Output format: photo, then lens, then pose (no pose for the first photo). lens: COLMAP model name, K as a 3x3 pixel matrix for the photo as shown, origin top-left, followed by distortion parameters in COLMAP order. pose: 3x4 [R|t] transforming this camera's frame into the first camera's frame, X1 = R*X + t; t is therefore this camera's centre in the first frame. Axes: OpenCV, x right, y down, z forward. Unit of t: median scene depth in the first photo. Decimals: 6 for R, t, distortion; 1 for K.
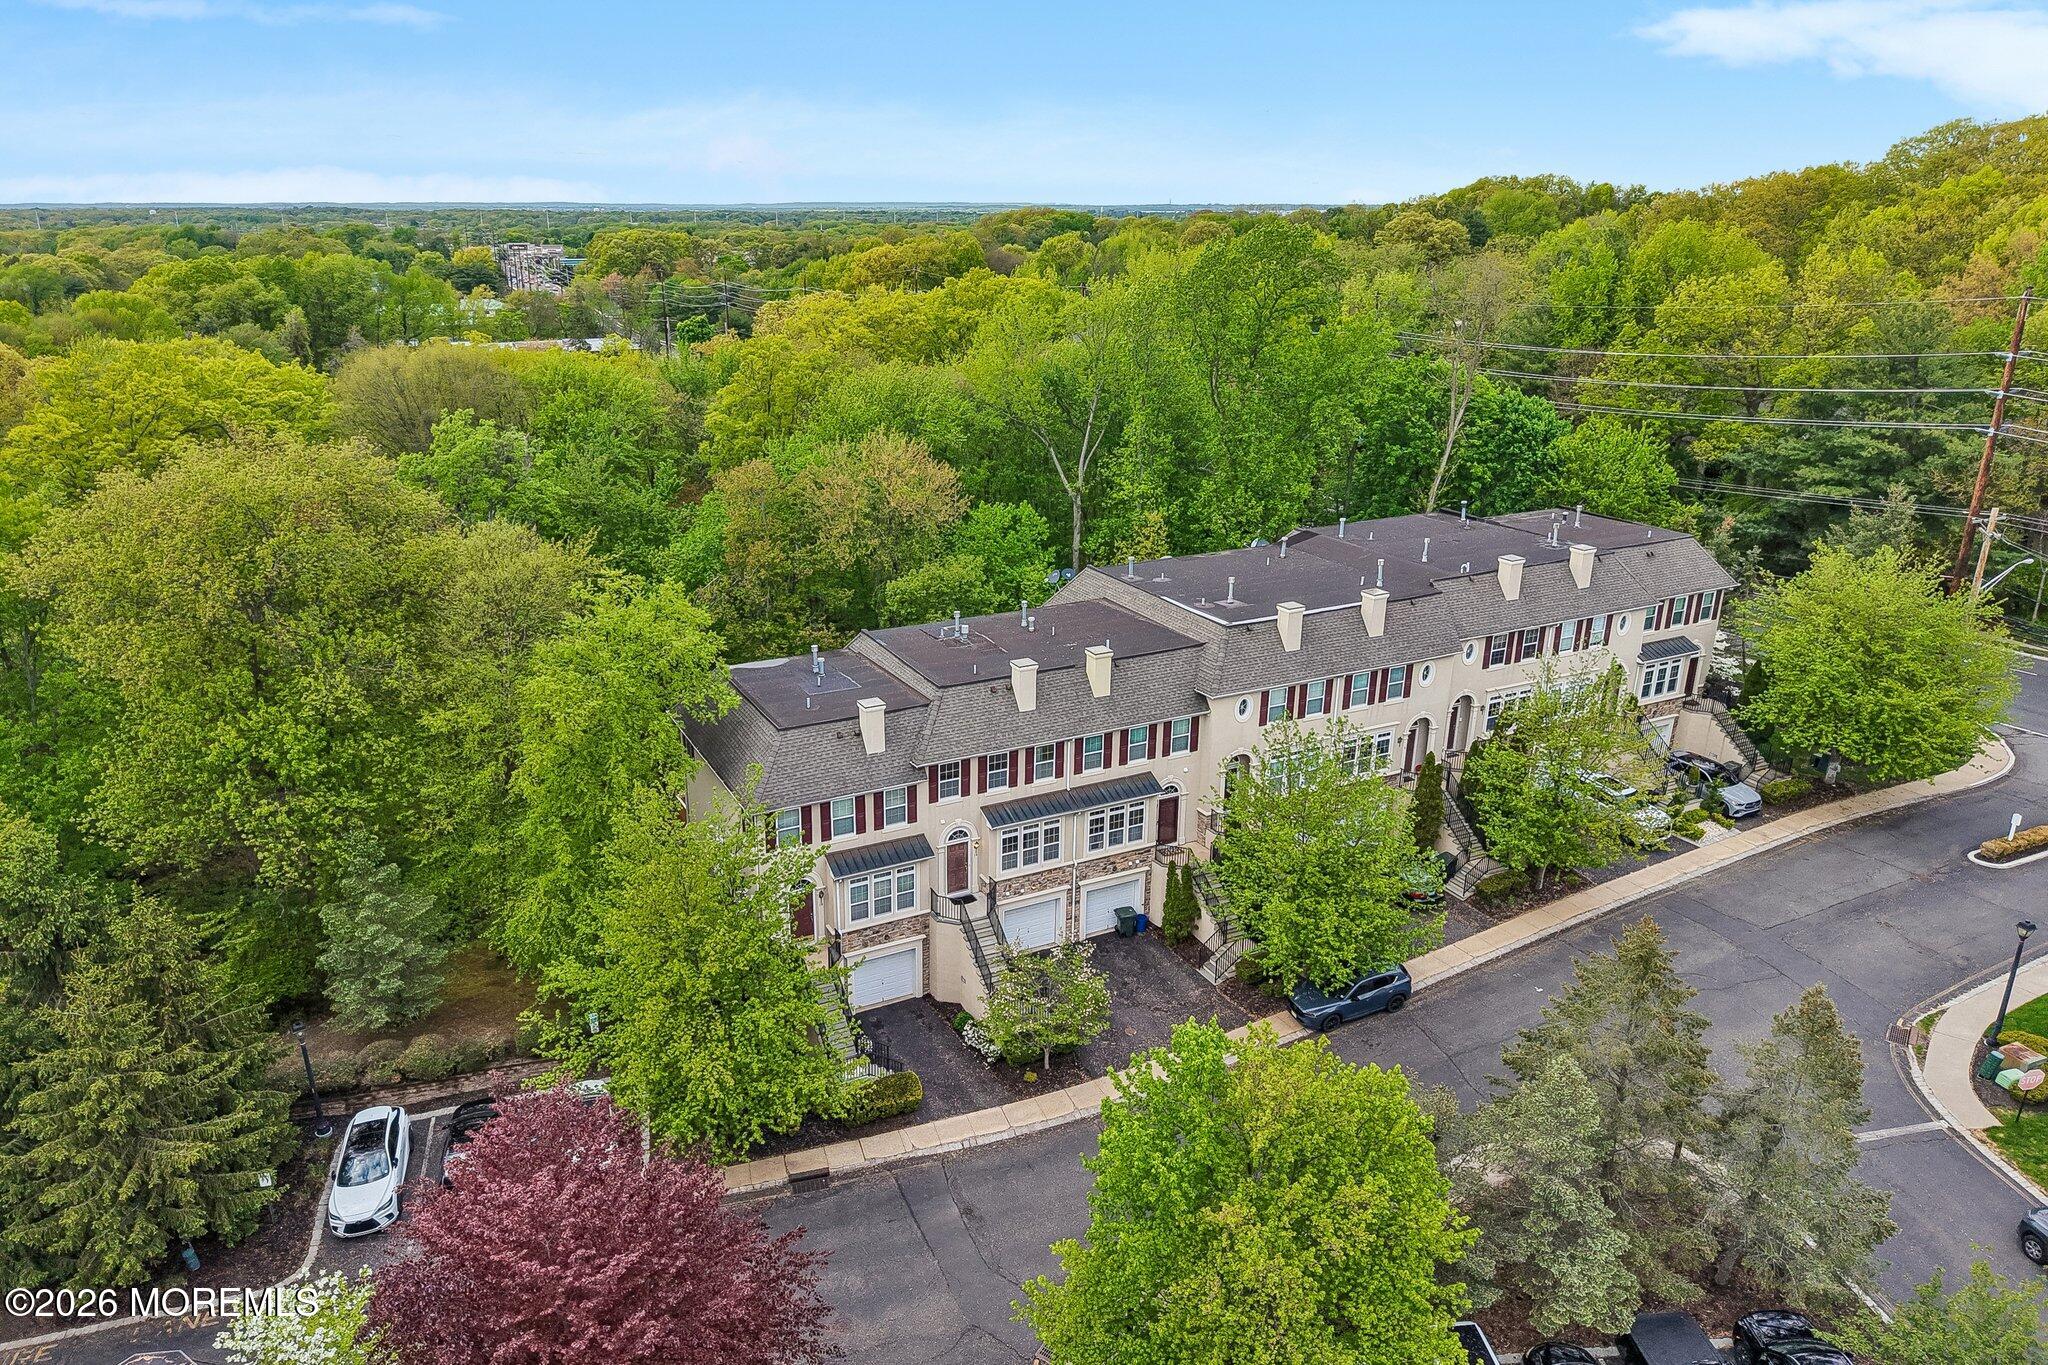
lens RADIAL K [[1409.9, 0, 1020.3], [0, 1409.9, 645.8], [0, 0, 1]] dist [0.049446, -0.059396]
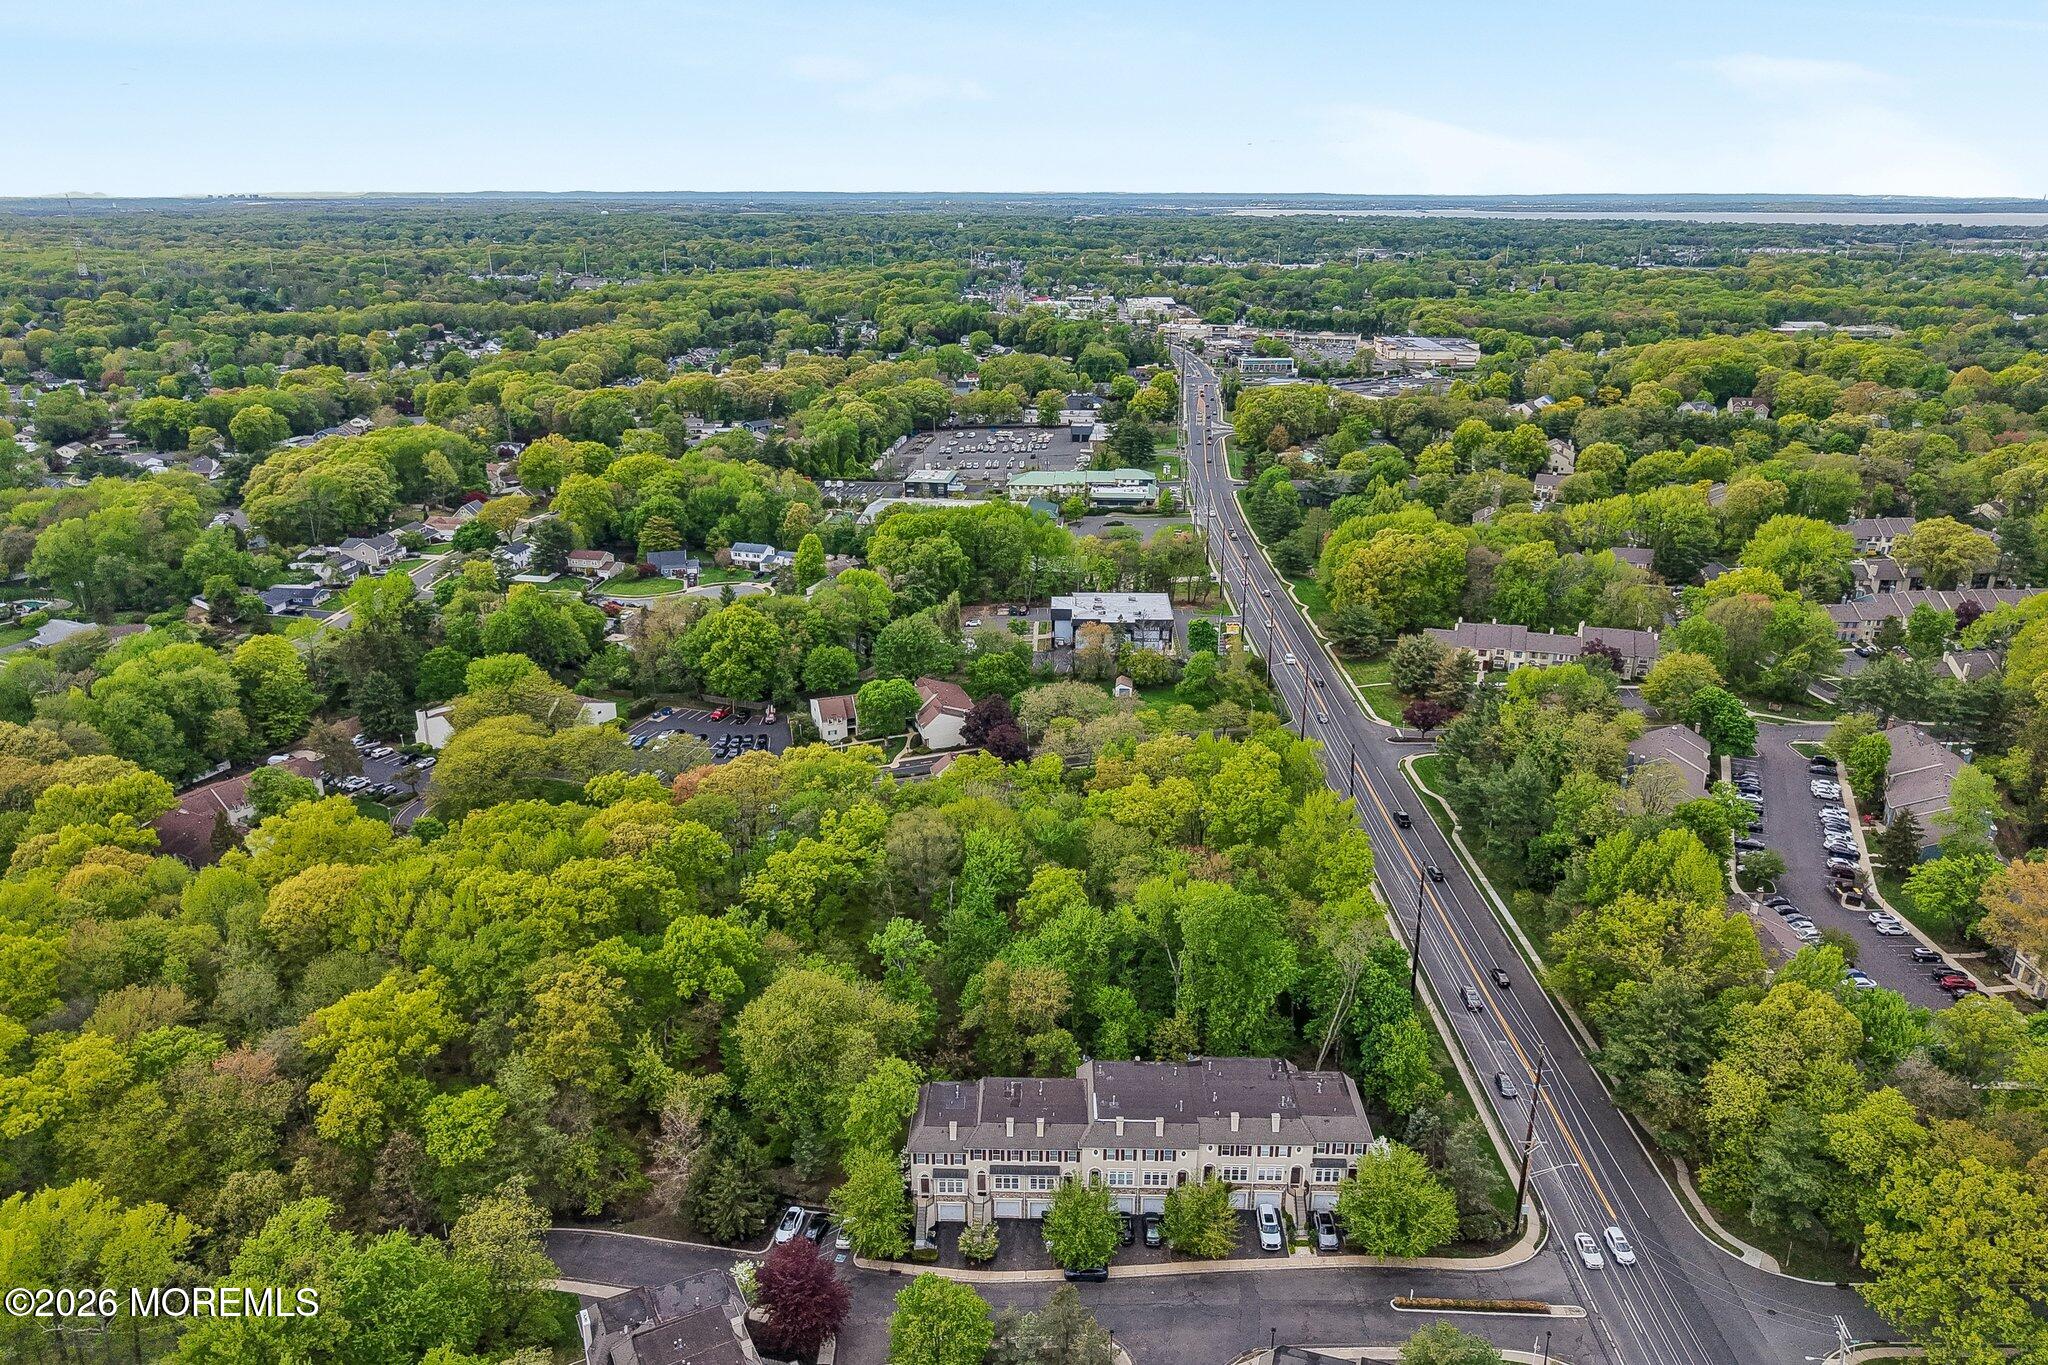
lens RADIAL K [[1409.9, 0, 1039.9], [0, 1409.9, 697.5], [0, 0, 1]] dist [0.049446, -0.059396]
pose [[0.885003, 0.160102, -0.437191, 1.151055], [-0.148819, 0.987030, 0.060203, -0.997316], [0.441160, 0.011783, 0.897351, -1.531123]]
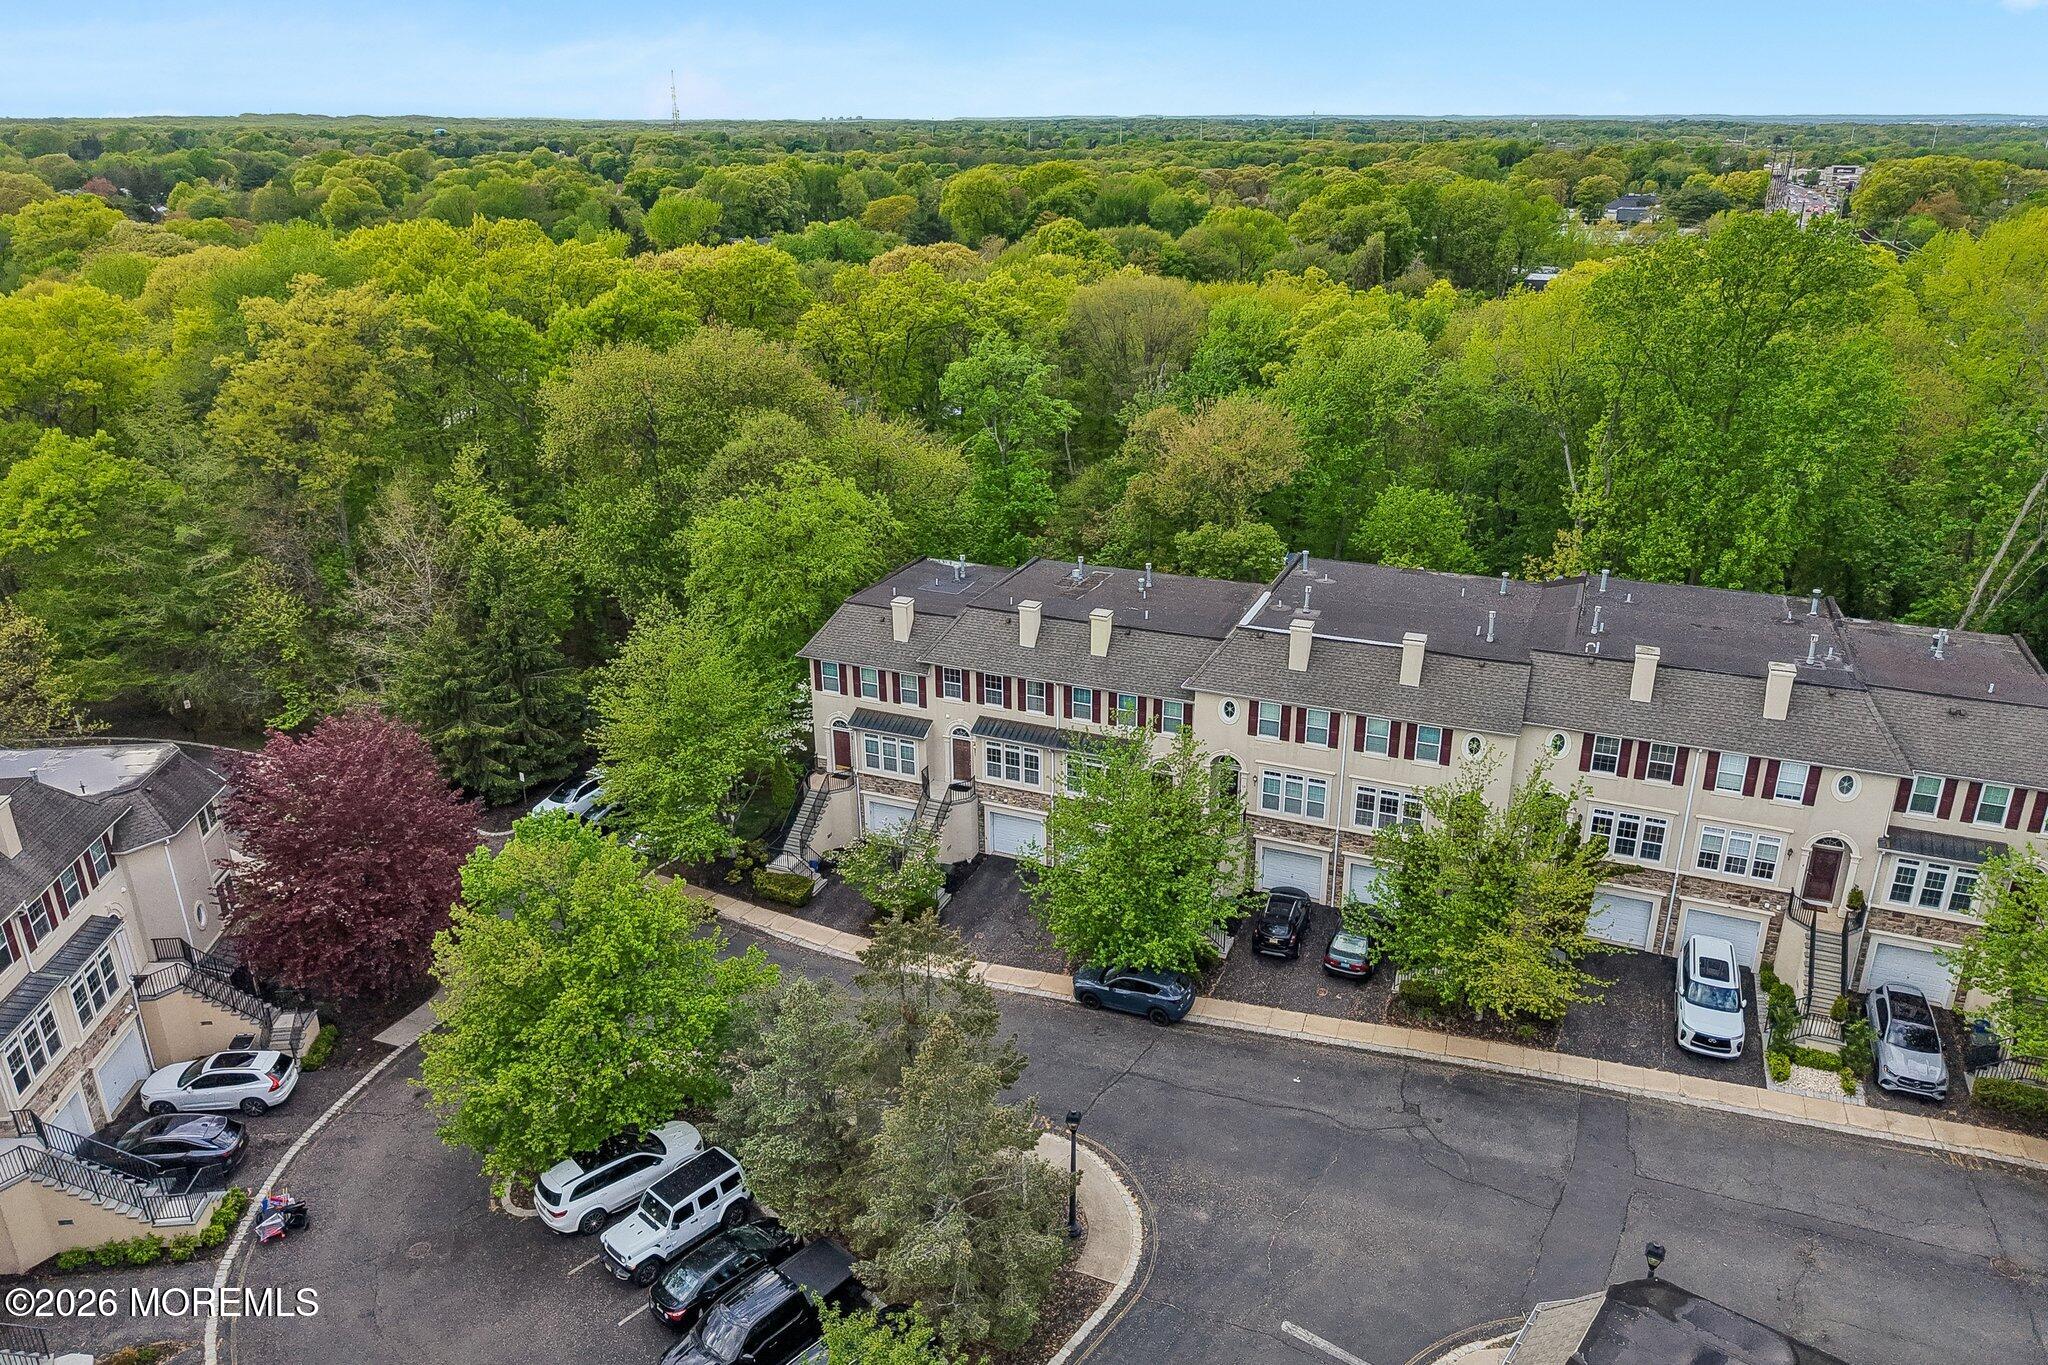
lens RADIAL K [[1409.9, 0, 1055.8], [0, 1409.9, 671.6], [0, 0, 1]] dist [0.049446, -0.059396]
pose [[0.659286, 0.267595, -0.702663, 0.807598], [-0.235063, 0.961037, 0.145440, -0.103123], [0.714204, 0.069284, 0.696500, 0.226302]]
